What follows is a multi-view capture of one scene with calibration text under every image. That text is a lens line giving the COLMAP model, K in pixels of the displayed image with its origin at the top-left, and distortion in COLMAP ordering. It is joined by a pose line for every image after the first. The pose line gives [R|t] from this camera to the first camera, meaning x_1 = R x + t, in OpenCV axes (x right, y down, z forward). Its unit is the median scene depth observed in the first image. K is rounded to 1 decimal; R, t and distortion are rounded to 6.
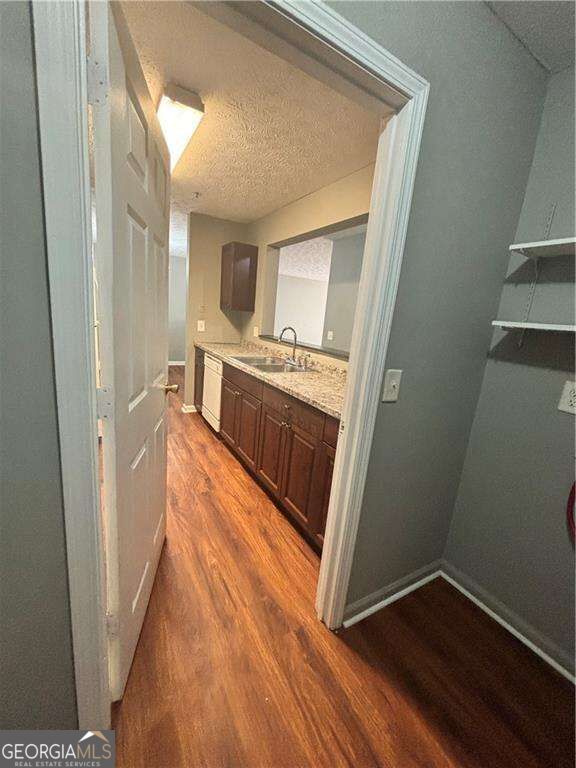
lens RADIAL K [[307.7, 0, 288.0], [0, 307.7, 384.0], [0, 0, 1]] dist [-0.039010, -0.000175]
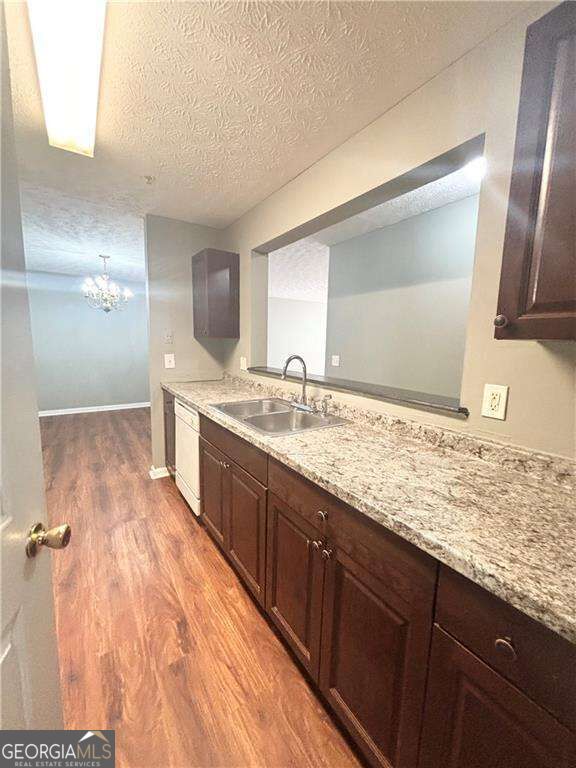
lens RADIAL K [[307.7, 0, 288.0], [0, 307.7, 384.0], [0, 0, 1]] dist [-0.039010, -0.000175]
pose [[0.996170, -0.073119, 0.047945, -0.046135], [0.076694, 0.994035, -0.077539, -0.068649], [-0.041989, 0.080919, 0.995836, 0.323462]]
